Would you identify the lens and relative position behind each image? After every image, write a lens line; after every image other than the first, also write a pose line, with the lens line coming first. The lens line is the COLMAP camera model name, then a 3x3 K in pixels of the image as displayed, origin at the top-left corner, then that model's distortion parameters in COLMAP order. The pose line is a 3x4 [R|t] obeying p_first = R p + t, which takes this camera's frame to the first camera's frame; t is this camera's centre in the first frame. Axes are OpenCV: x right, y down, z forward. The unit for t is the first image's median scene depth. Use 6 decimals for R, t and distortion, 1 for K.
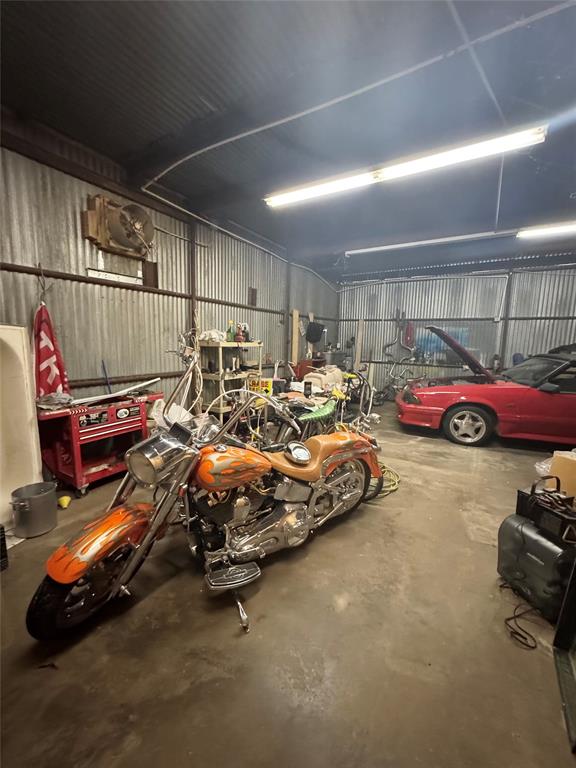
lens RADIAL K [[304.6, 0, 288.0], [0, 304.6, 384.0], [0, 0, 1]] dist [-0.000258, -0.000055]
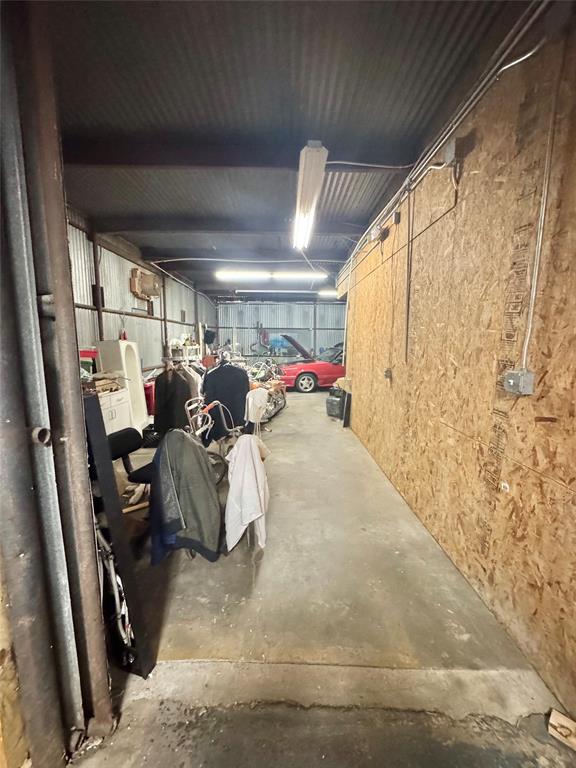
lens RADIAL K [[304.6, 0, 288.0], [0, 304.6, 384.0], [0, 0, 1]] dist [-0.000258, -0.000055]
pose [[0.850419, -0.094546, 0.517541, -0.518813], [0.090740, 0.995337, 0.032729, 0.057199], [-0.518222, 0.019128, 0.855032, -0.619054]]
